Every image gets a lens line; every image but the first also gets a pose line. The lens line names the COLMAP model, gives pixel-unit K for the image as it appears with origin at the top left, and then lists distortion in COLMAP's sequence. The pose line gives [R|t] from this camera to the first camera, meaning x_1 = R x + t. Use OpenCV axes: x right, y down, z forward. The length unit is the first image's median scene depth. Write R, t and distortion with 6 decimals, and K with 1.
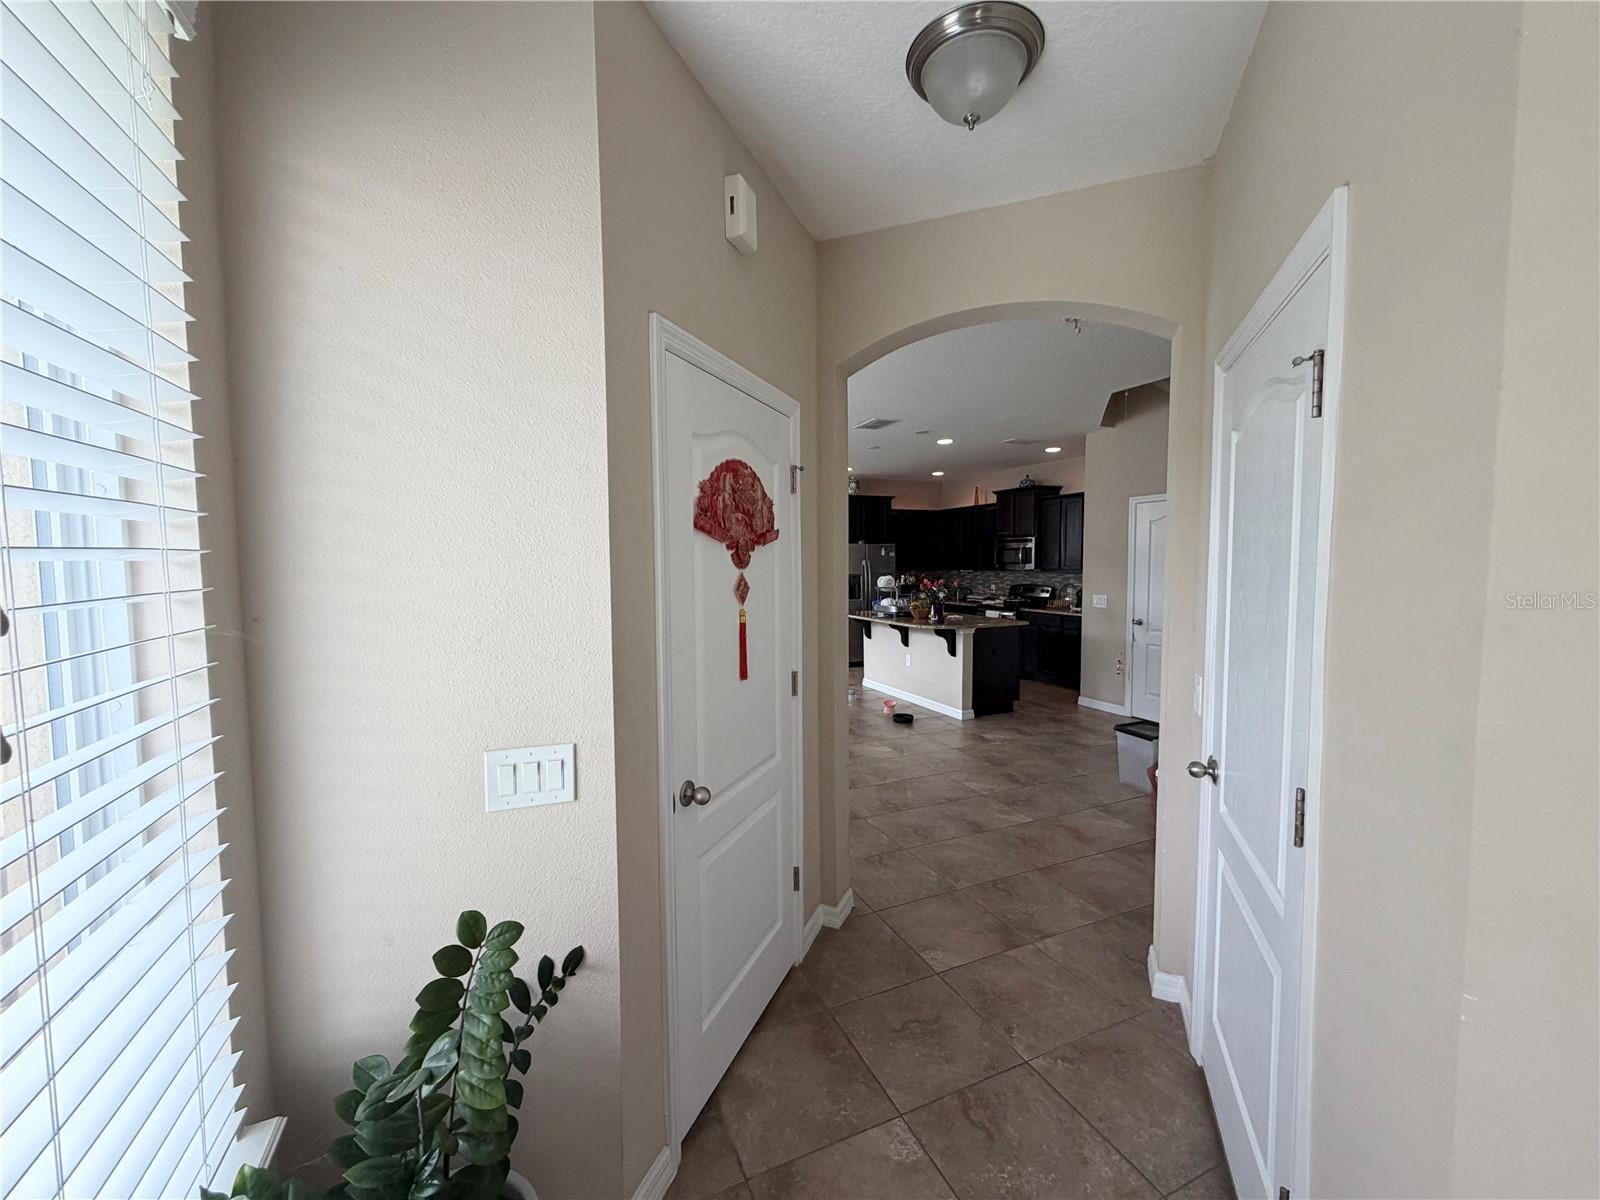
lens RADIAL K [[637.1, 0, 786.8], [0, 637.1, 597.0], [0, 0, 1]] dist [0.001220, -0.000096]
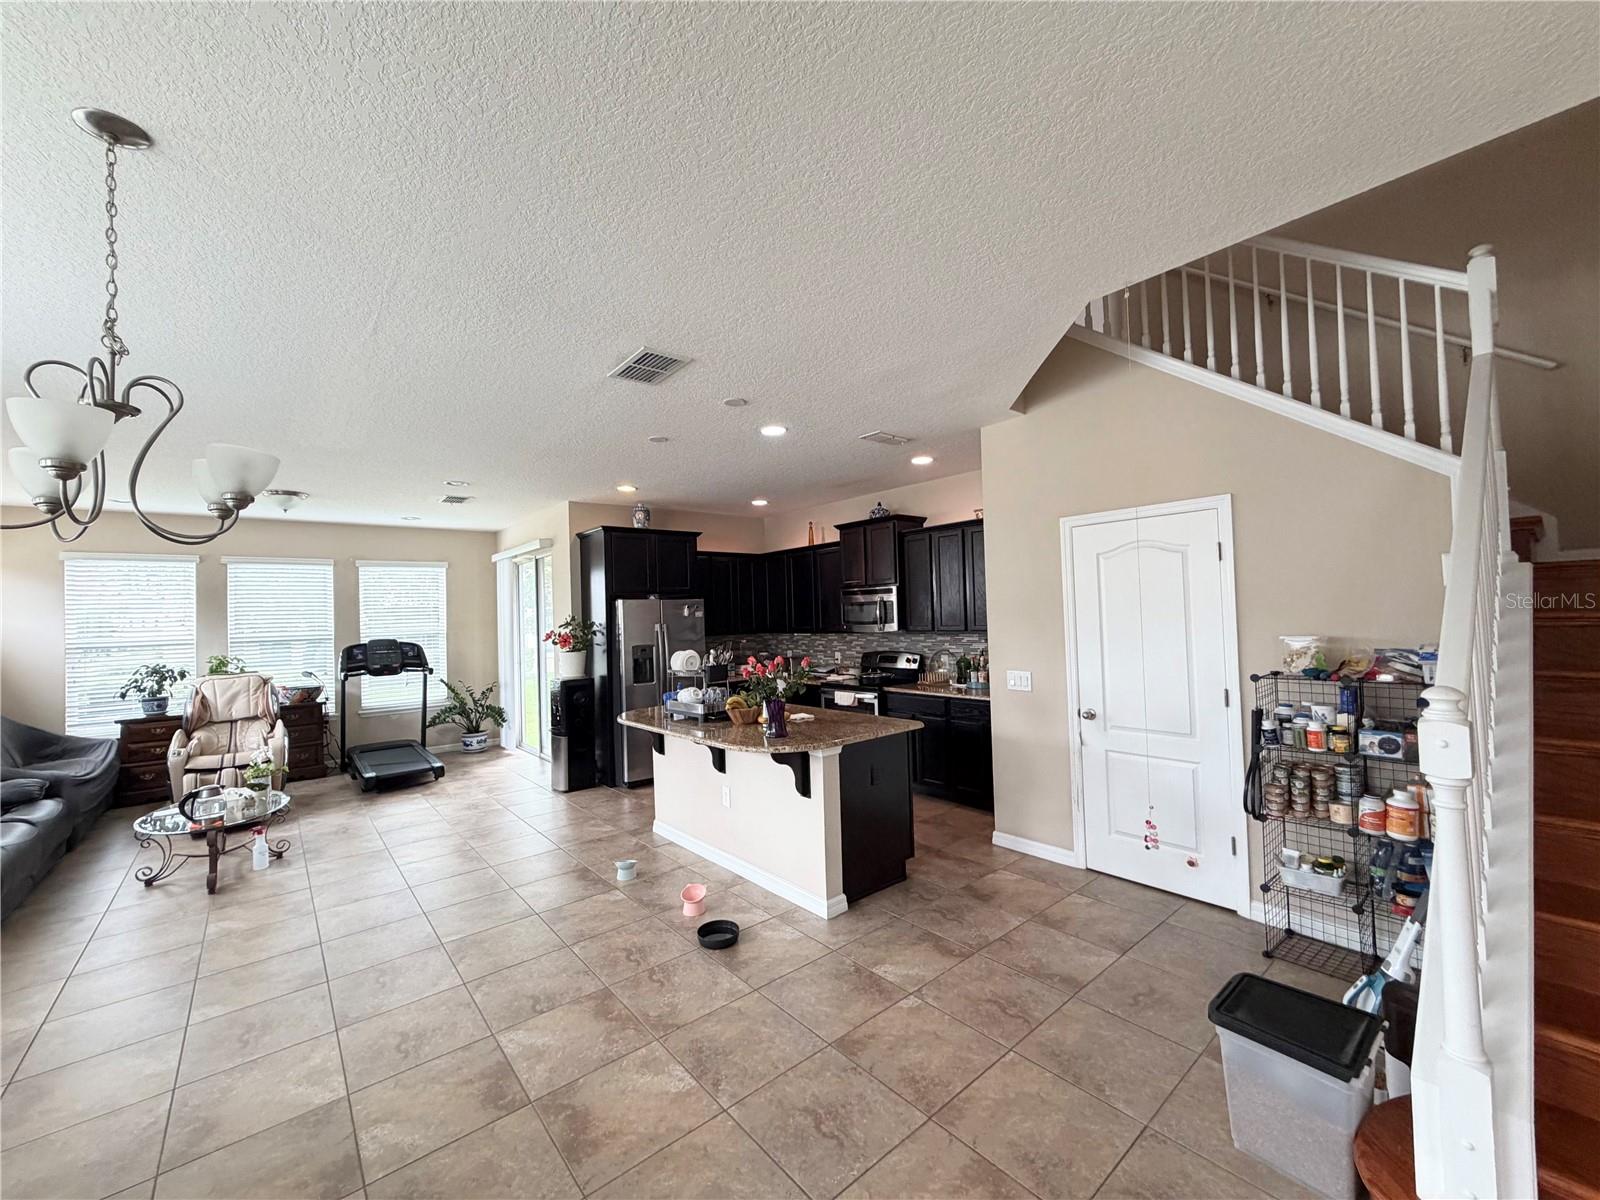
lens RADIAL K [[637.1, 0, 794.6], [0, 637.1, 599.3], [0, 0, 1]] dist [0.001220, -0.000096]
pose [[0.956542, -0.015664, 0.291174, 0.076800], [0.041830, 0.995600, -0.083856, -0.025438], [-0.288579, 0.092391, 0.952988, 0.376853]]
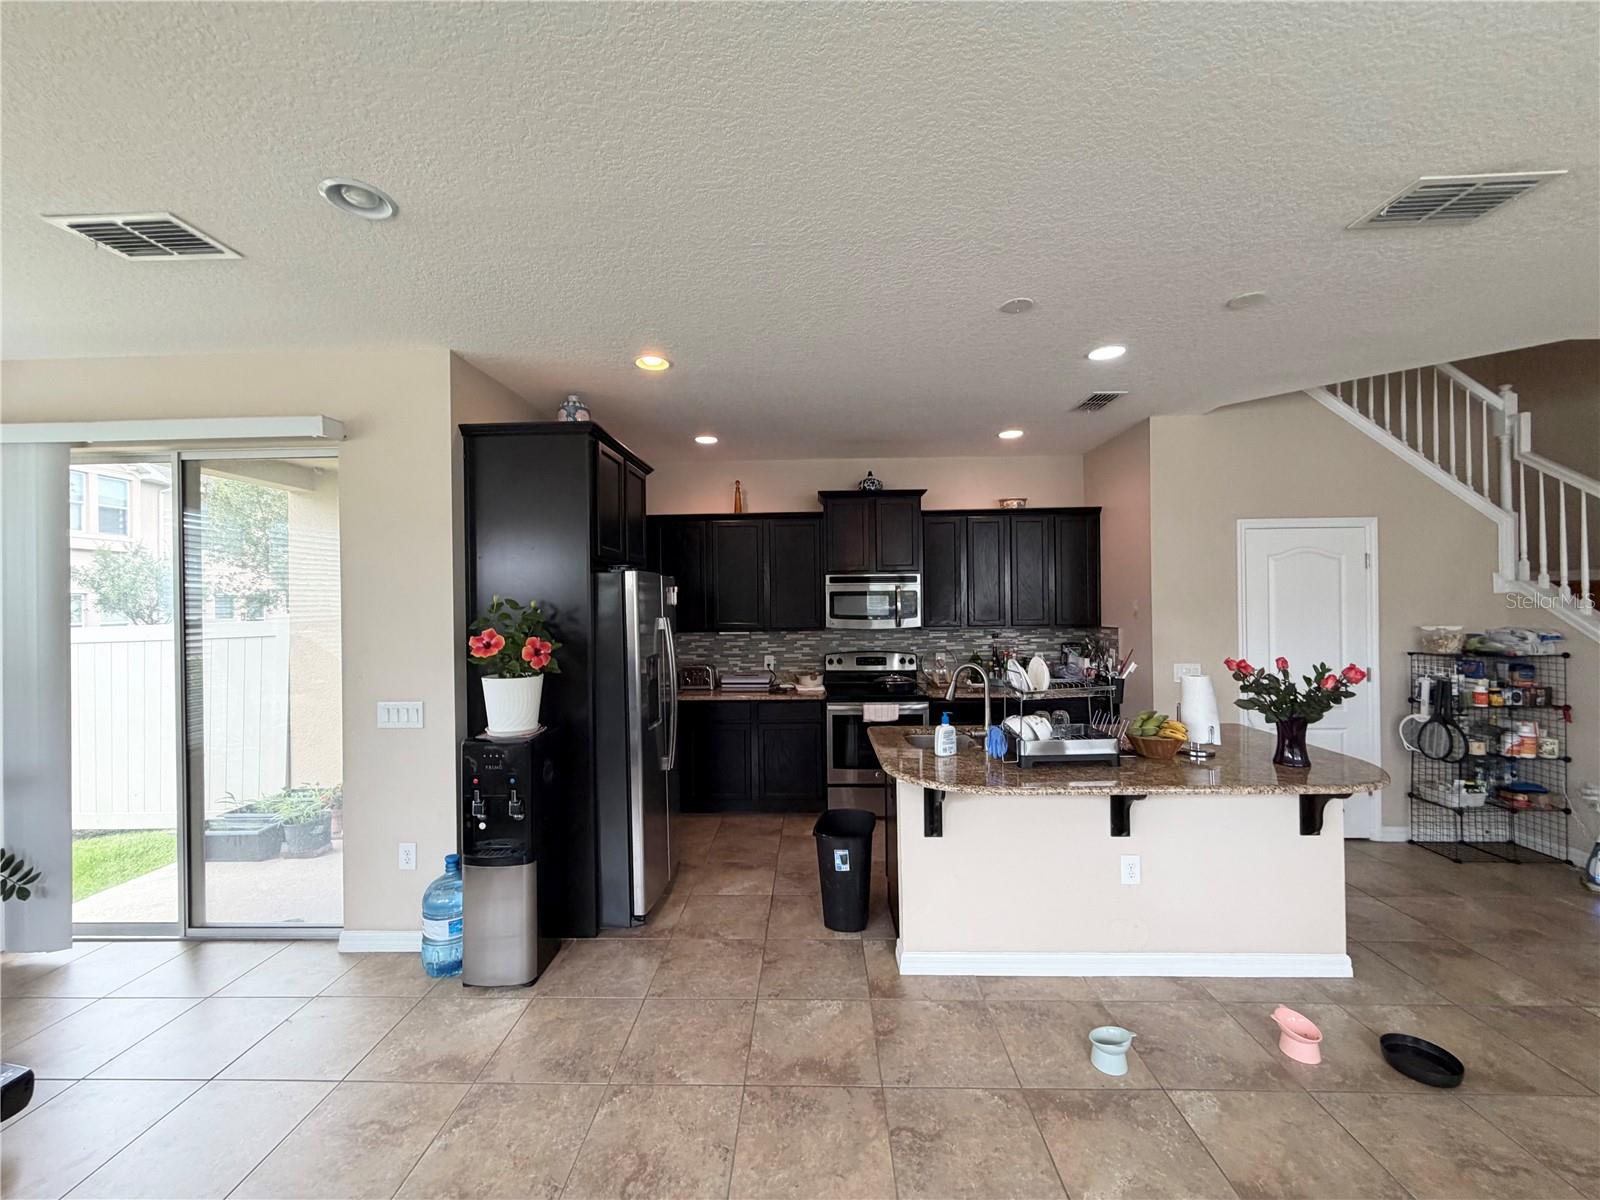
lens RADIAL K [[637.1, 0, 795.7], [0, 637.1, 598.0], [0, 0, 1]] dist [0.001220, -0.000096]
pose [[0.415058, 0.007456, 0.909764, -0.226285], [0.062606, 0.997362, -0.036736, -0.059672], [-0.907638, 0.072205, 0.413496, 0.915406]]
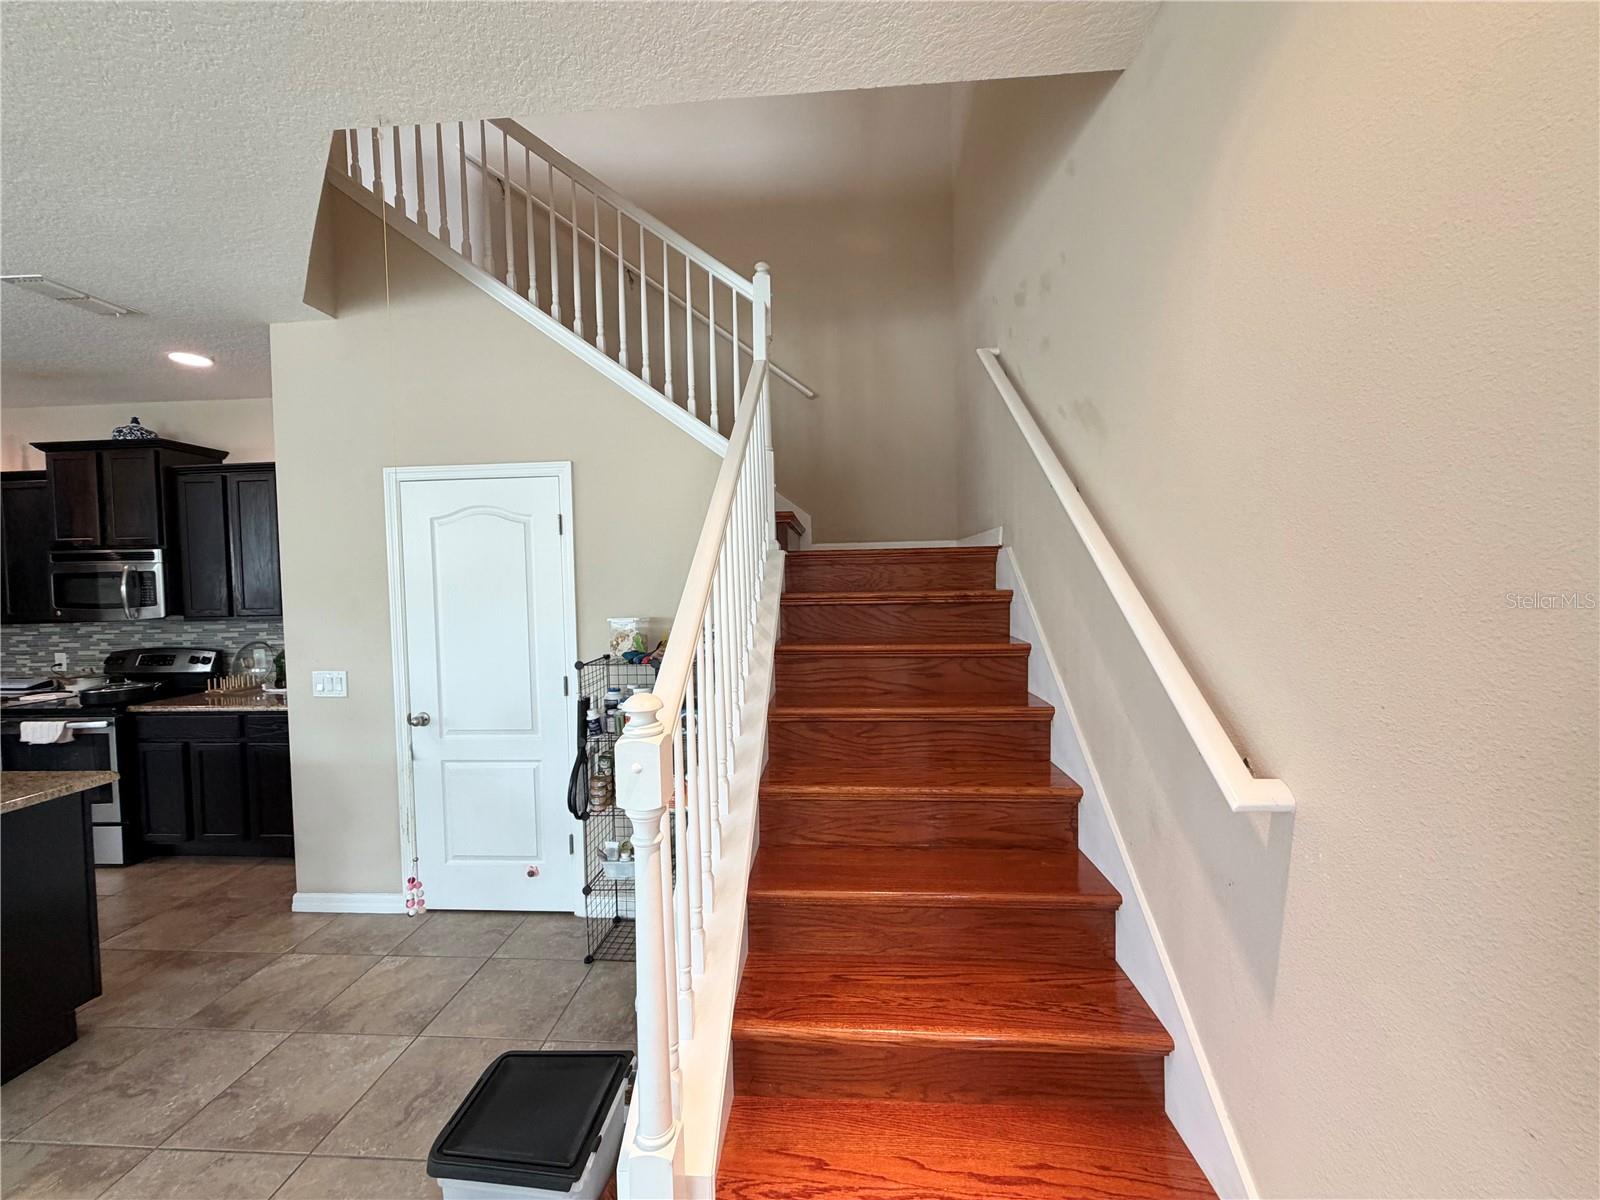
lens RADIAL K [[637.1, 0, 794.6], [0, 637.1, 600.7], [0, 0, 1]] dist [0.001220, -0.000096]
pose [[0.452120, -0.036575, 0.891207, 0.192928], [0.070179, 0.997520, 0.005336, -0.027676], [-0.889192, 0.060131, 0.453565, 0.401616]]
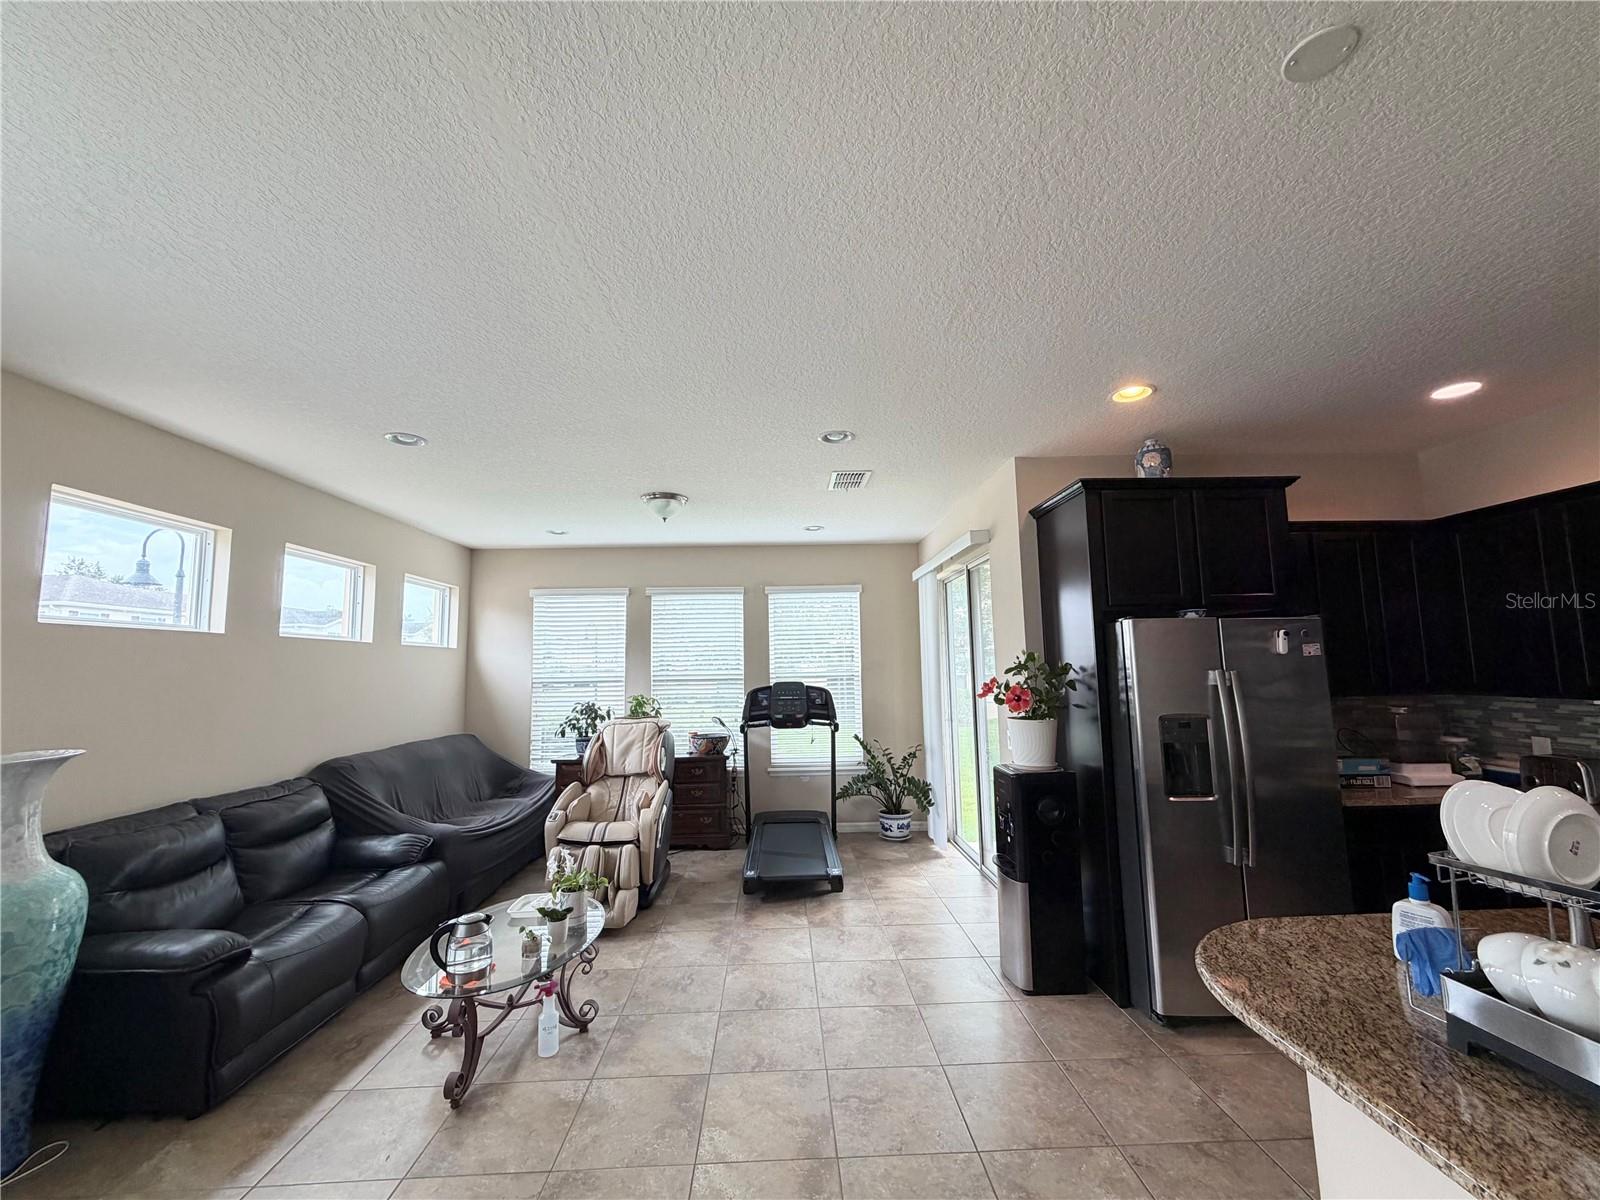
lens RADIAL K [[637.1, 0, 801.1], [0, 637.1, 603.4], [0, 0, 1]] dist [0.001220, -0.000096]
pose [[0.934925, -0.044874, -0.351997, 0.051795], [-0.010196, 0.988165, -0.153058, -0.047874], [0.354699, 0.146686, 0.923402, 0.755909]]
